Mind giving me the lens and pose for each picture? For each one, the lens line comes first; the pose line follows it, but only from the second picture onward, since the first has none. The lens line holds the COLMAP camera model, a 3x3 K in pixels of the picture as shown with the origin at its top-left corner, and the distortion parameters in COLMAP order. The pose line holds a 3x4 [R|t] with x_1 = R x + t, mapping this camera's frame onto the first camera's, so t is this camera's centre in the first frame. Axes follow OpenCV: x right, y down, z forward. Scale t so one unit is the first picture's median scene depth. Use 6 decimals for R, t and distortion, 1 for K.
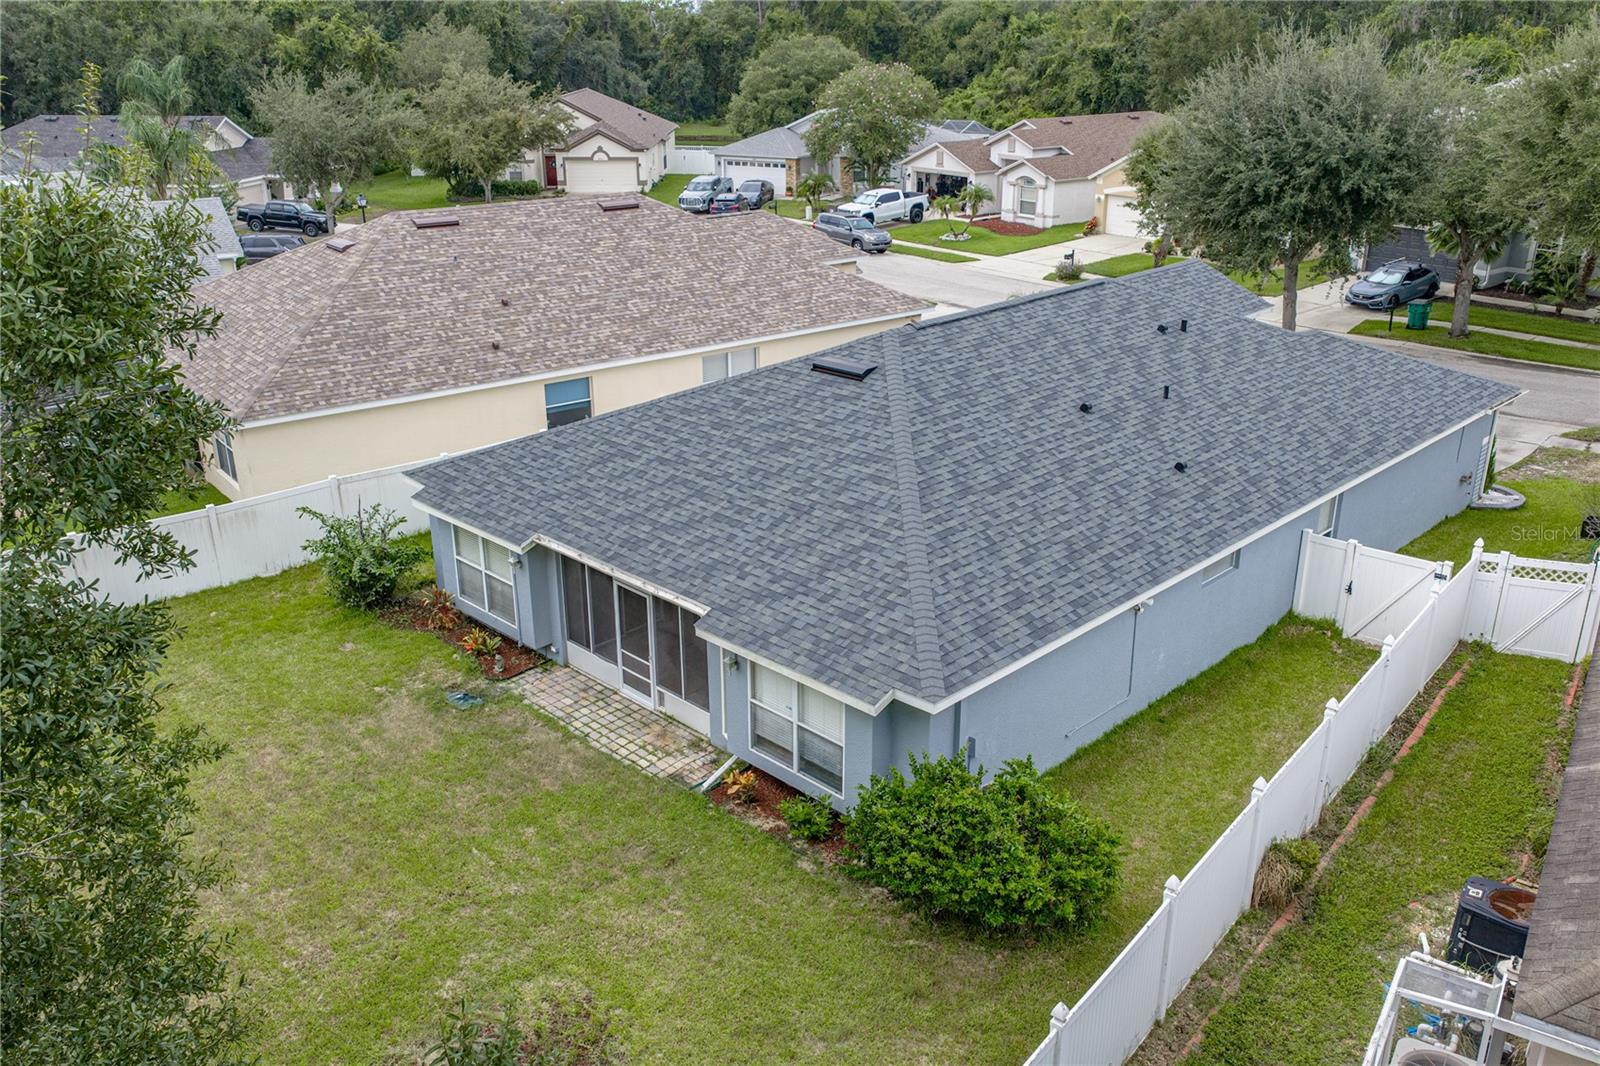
lens RADIAL K [[1287.1, 0, 793.4], [0, 1287.1, 538.9], [0, 0, 1]] dist [0.023853, -0.008649]
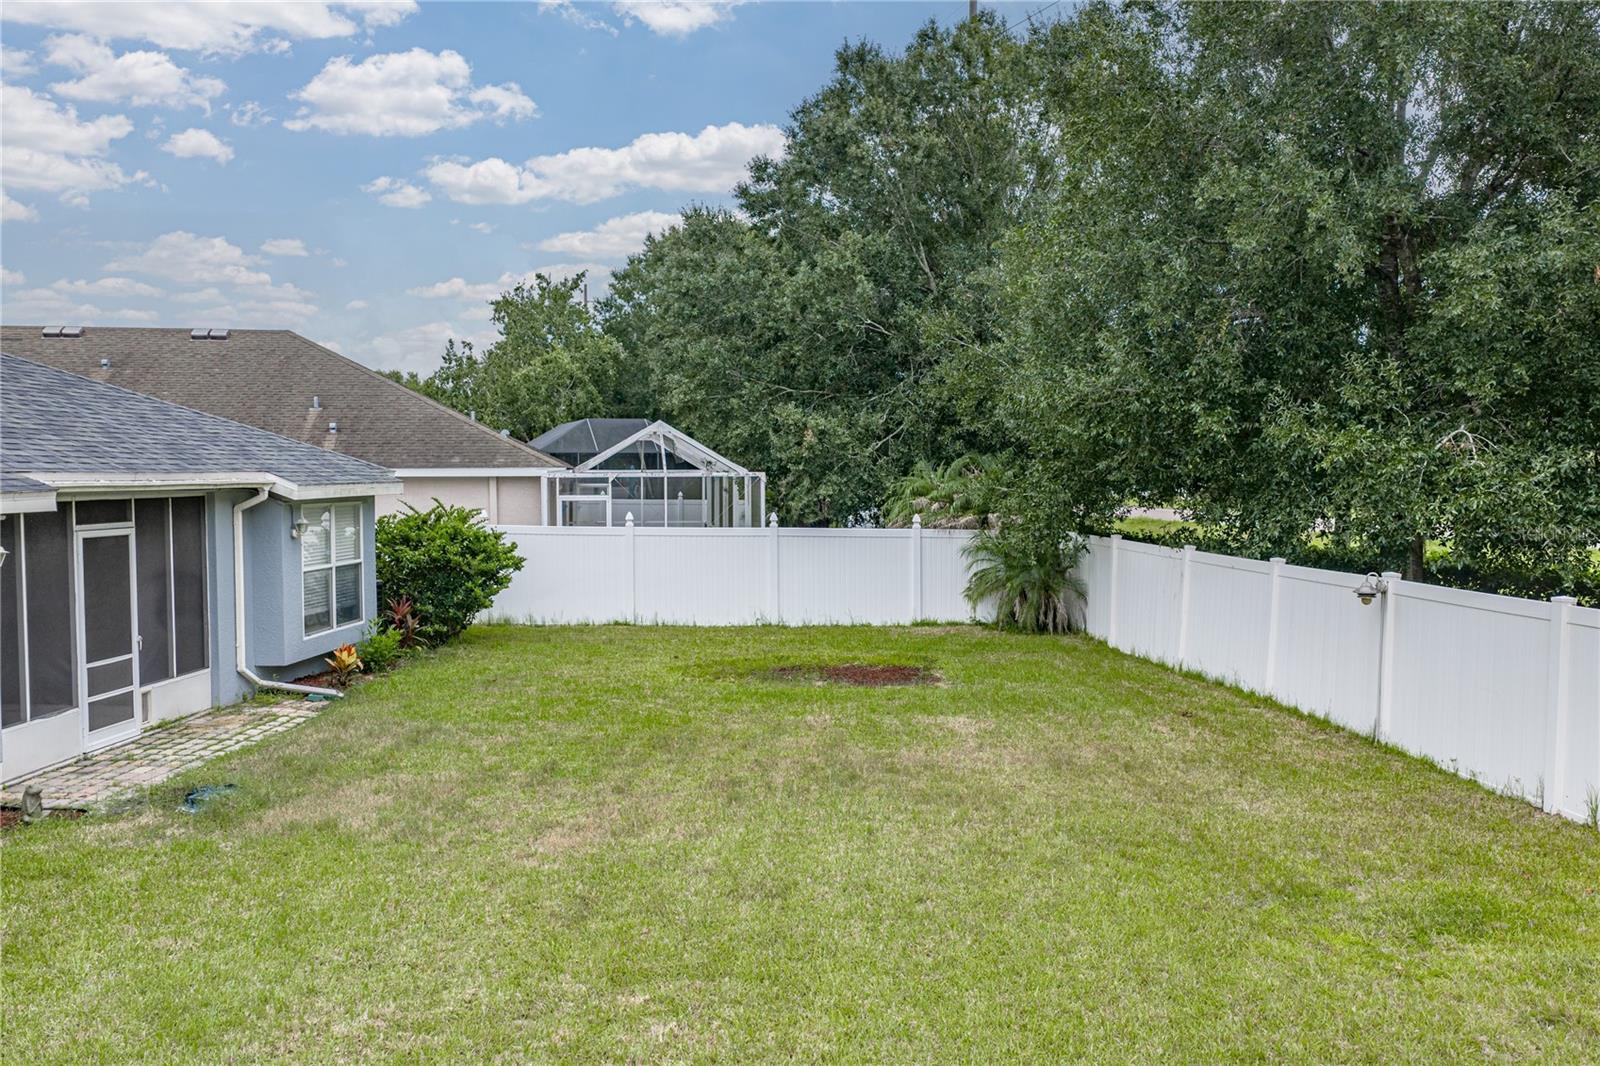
lens RADIAL K [[1320.2, 0, 800.0], [0, 1320.2, 533.0], [0, 0, 1]] dist [-0.006486, -0.006070]
pose [[-0.666403, -0.023728, 0.745214, -0.781734], [0.274245, 0.921624, 0.274587, -0.041046], [-0.693323, 0.387357, -0.607666, 1.128575]]
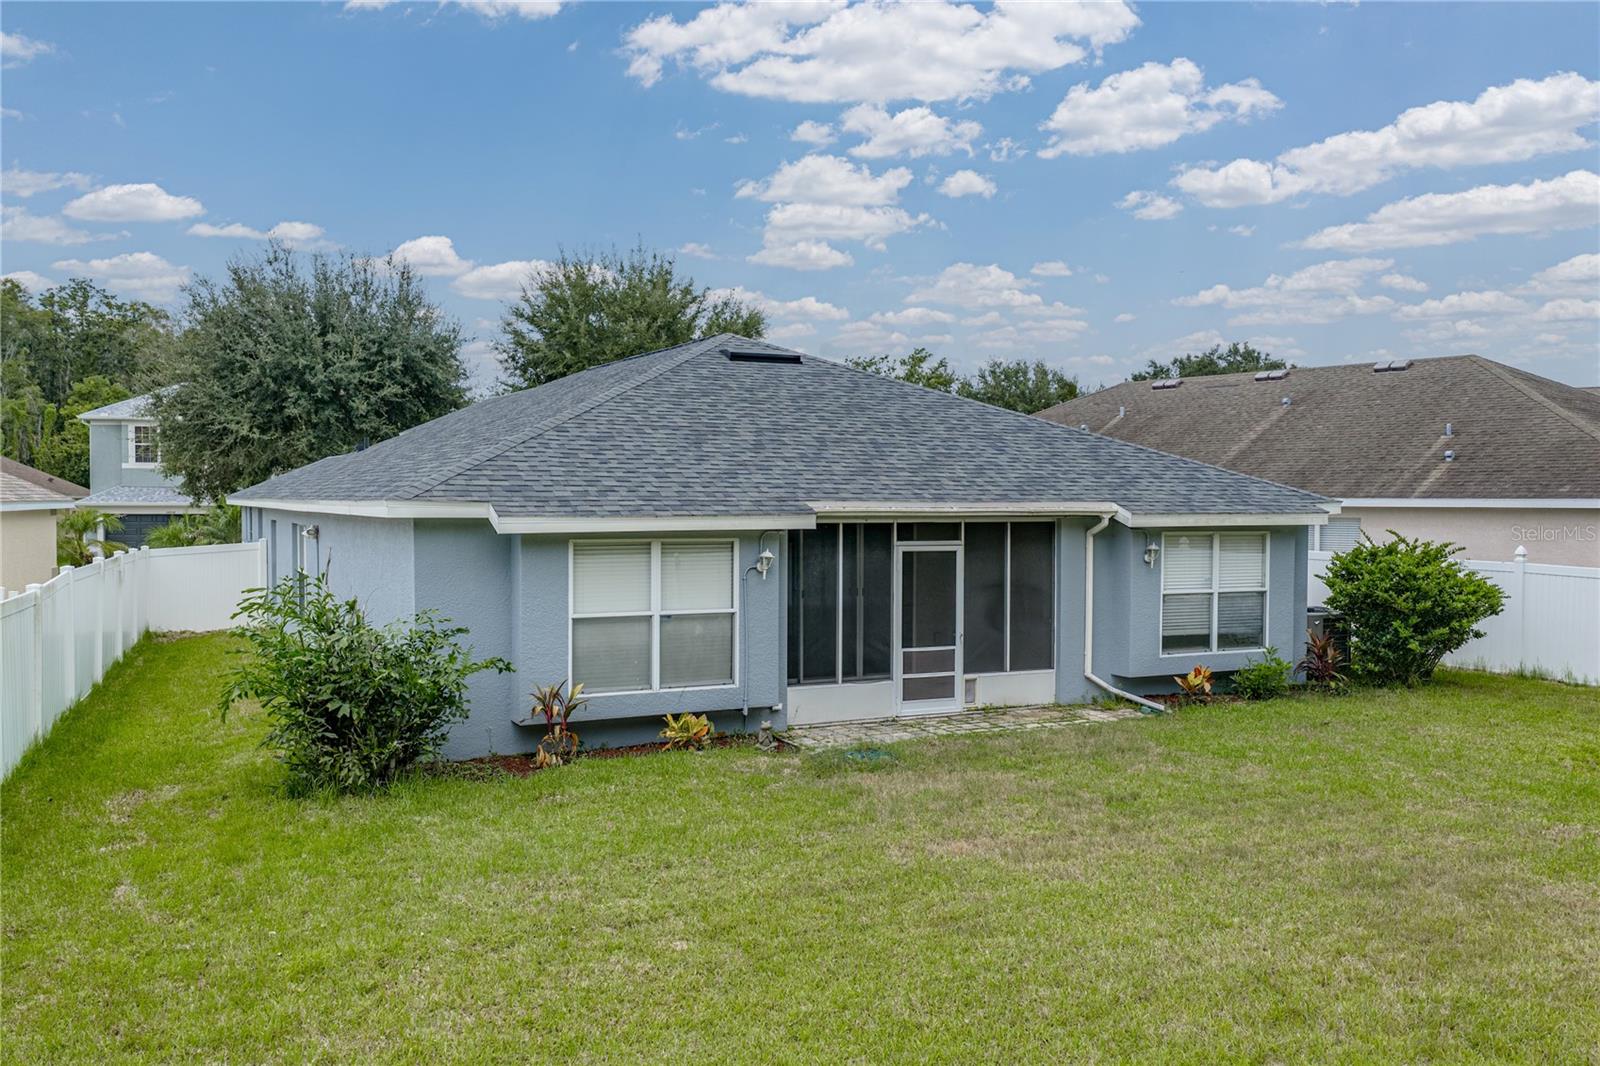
lens RADIAL K [[1287.1, 0, 793.4], [0, 1287.1, 538.9], [0, 0, 1]] dist [0.023853, -0.008649]
pose [[0.314334, -0.017538, 0.949150, -0.859005], [0.334543, 0.937734, -0.093465, 0.075340], [-0.888411, 0.346911, 0.300629, 0.826113]]
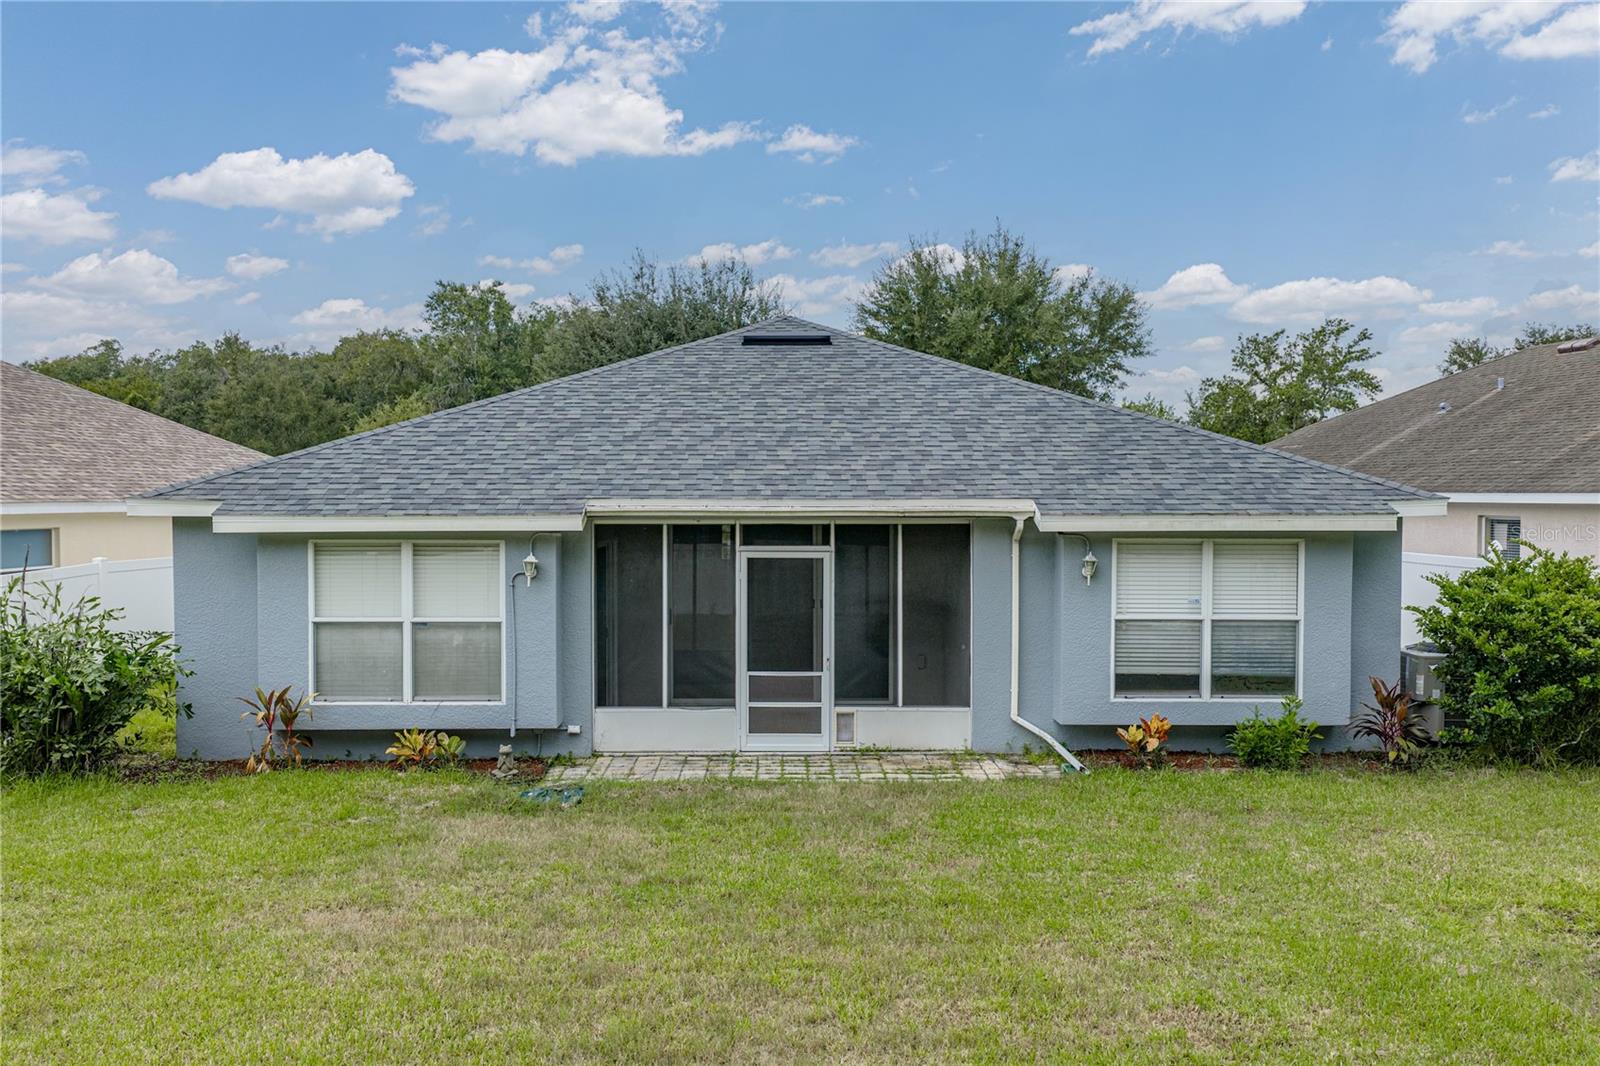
lens RADIAL K [[1287.1, 0, 793.4], [0, 1287.1, 538.9], [0, 0, 1]] dist [0.023853, -0.008649]
pose [[0.690236, -0.012732, 0.723472, -0.577747], [0.252117, 0.941422, -0.223968, 0.172265], [-0.678241, 0.336990, 0.653014, 0.564641]]
